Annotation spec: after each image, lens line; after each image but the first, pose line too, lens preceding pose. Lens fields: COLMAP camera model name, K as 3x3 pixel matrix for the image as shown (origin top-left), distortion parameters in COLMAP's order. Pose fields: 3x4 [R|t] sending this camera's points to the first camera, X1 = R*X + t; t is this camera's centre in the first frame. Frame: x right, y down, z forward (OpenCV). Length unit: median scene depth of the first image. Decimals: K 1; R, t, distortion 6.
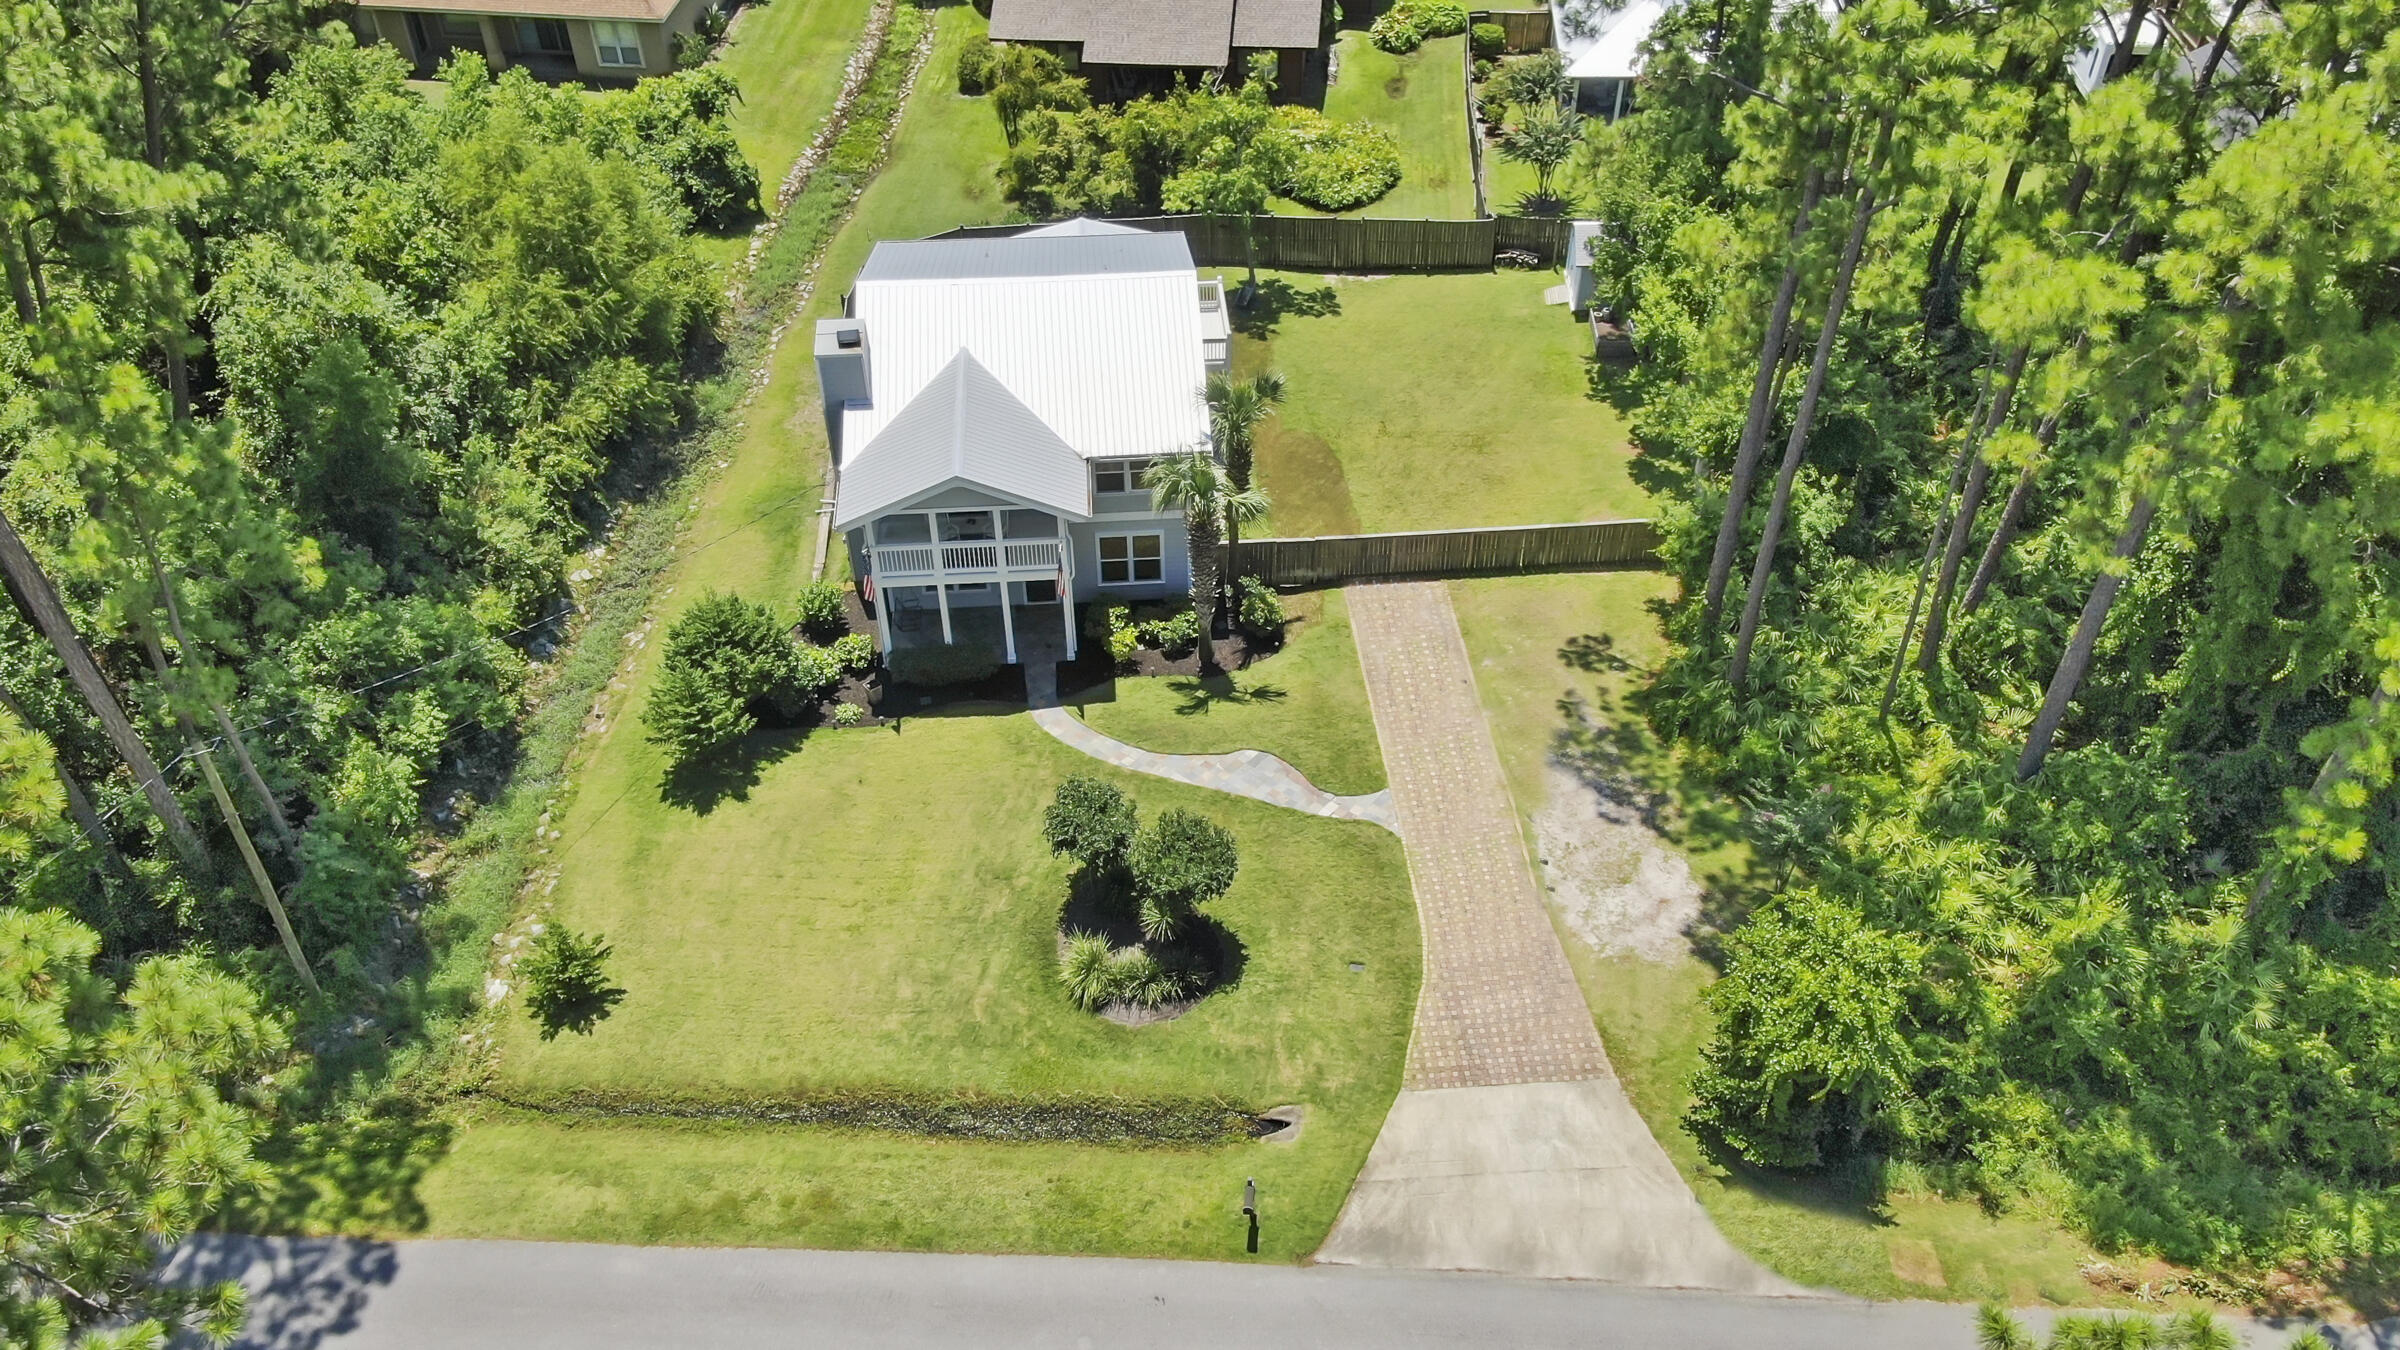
lens RADIAL K [[1873.1, 0, 1198.8], [0, 1873.1, 688.6], [0, 0, 1]] dist [0.246672, -0.346790]
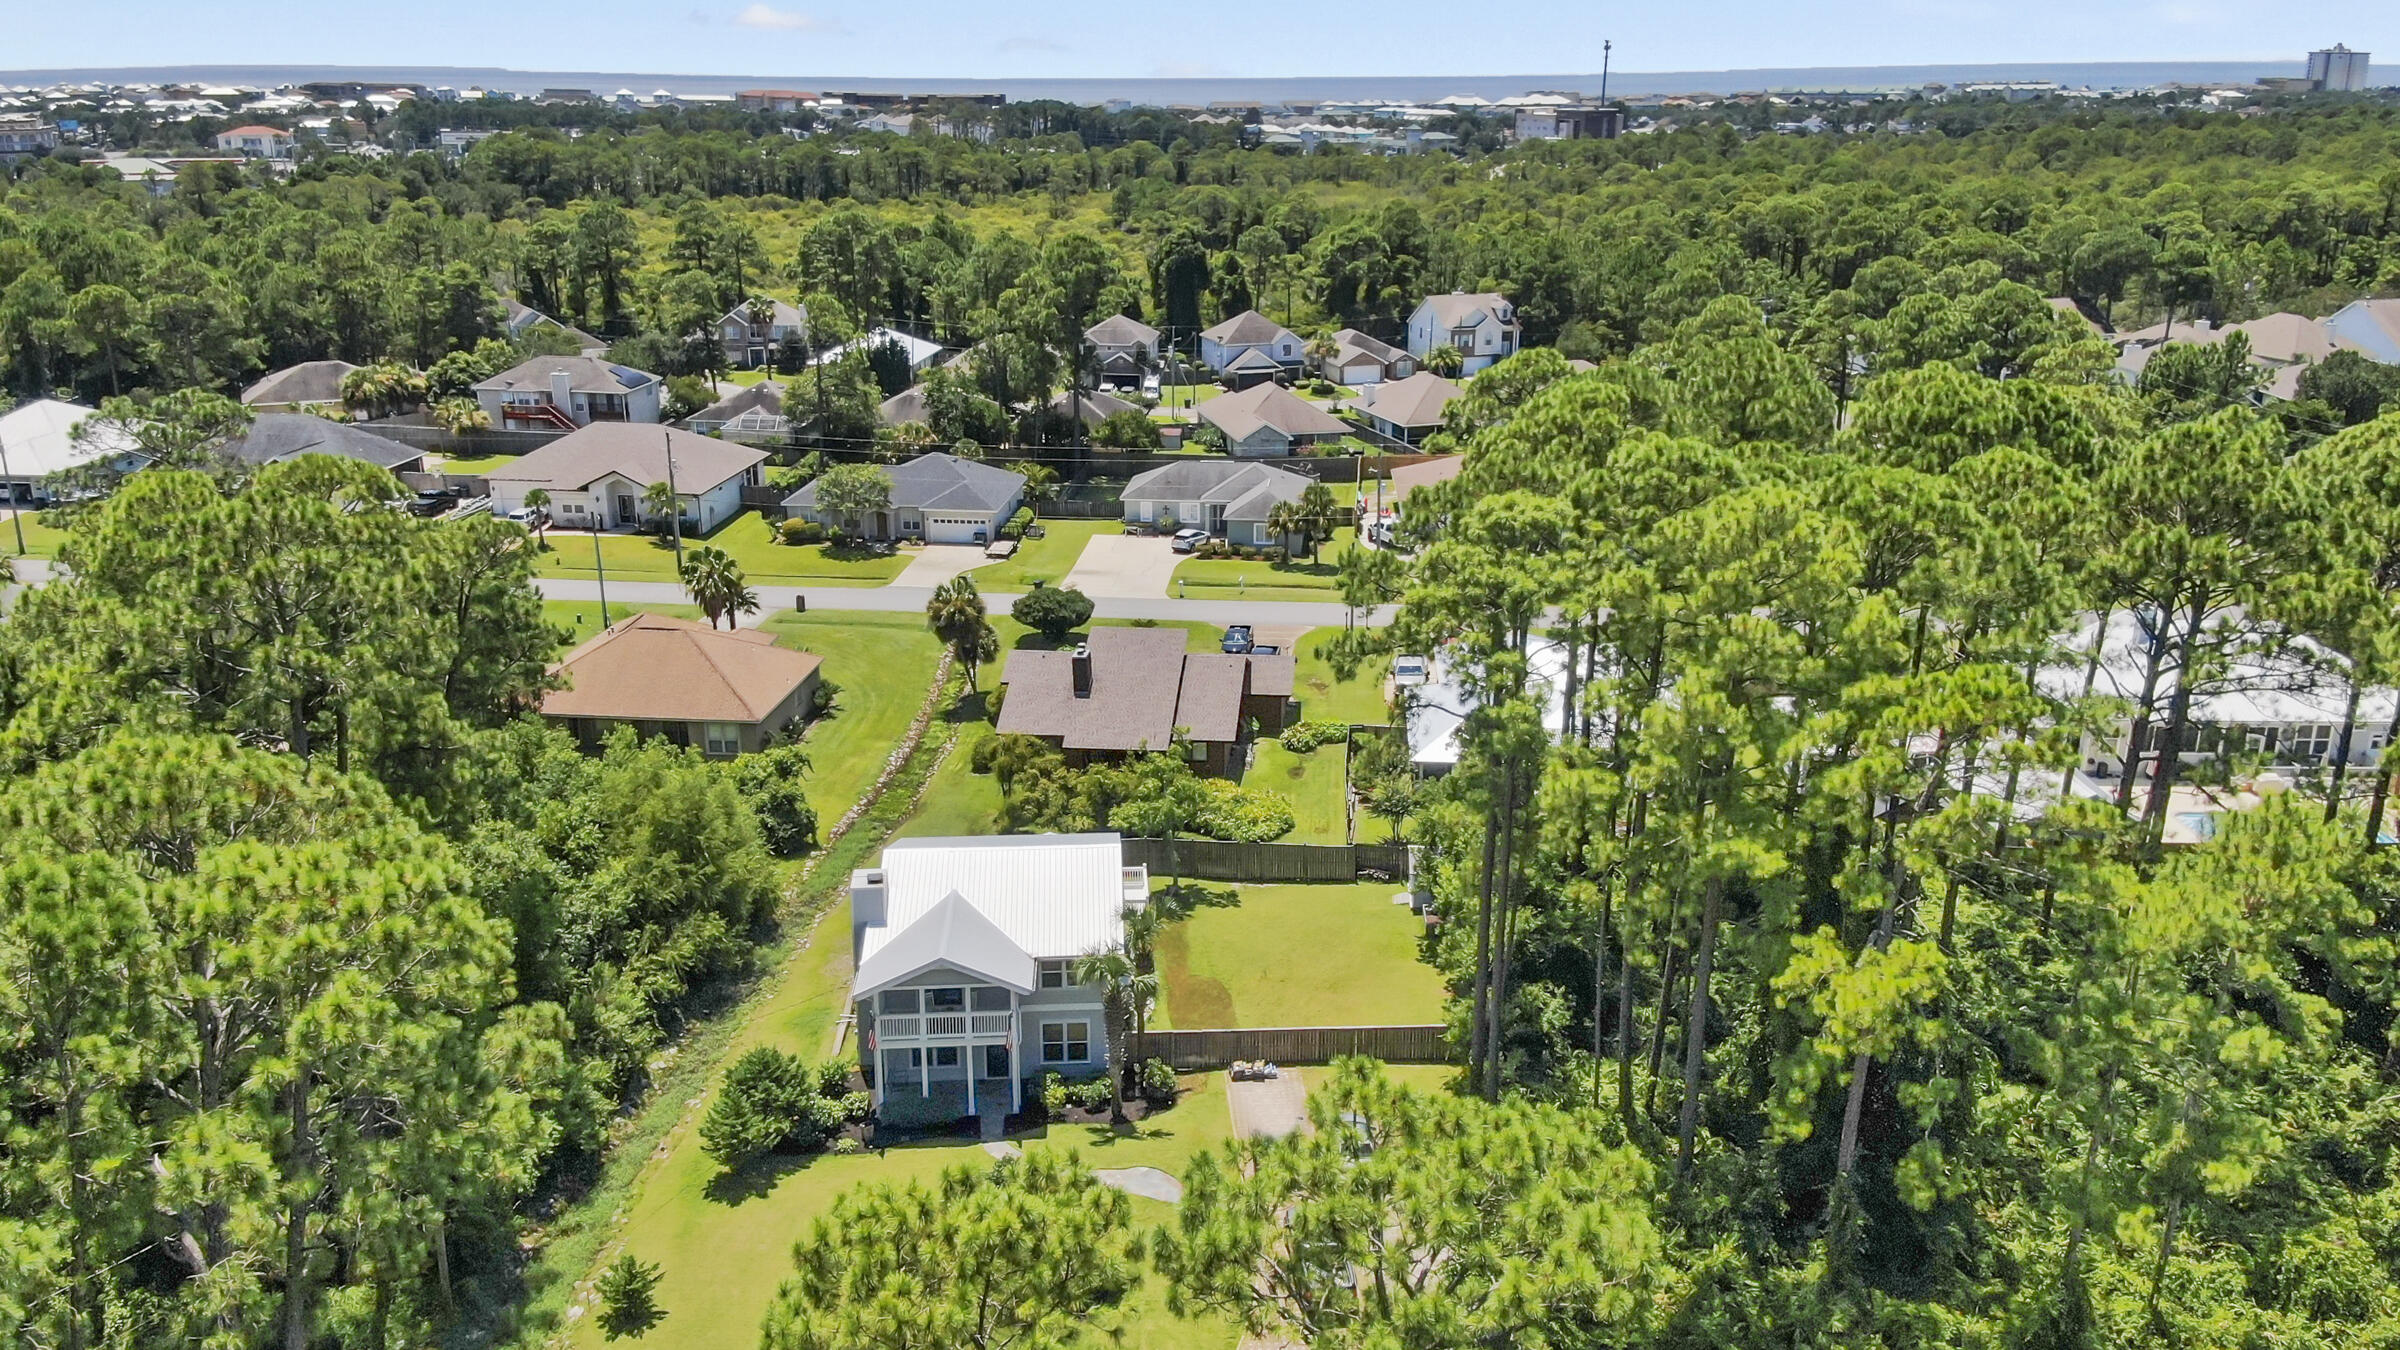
lens RADIAL K [[1873.1, 0, 1198.8], [0, 1873.1, 688.6], [0, 0, 1]] dist [0.246672, -0.346790]
pose [[0.999869, 0.013570, -0.008809, 0.069981], [-0.015948, 0.918413, -0.395302, 0.238694], [0.002726, 0.395391, 0.918509, -0.363595]]
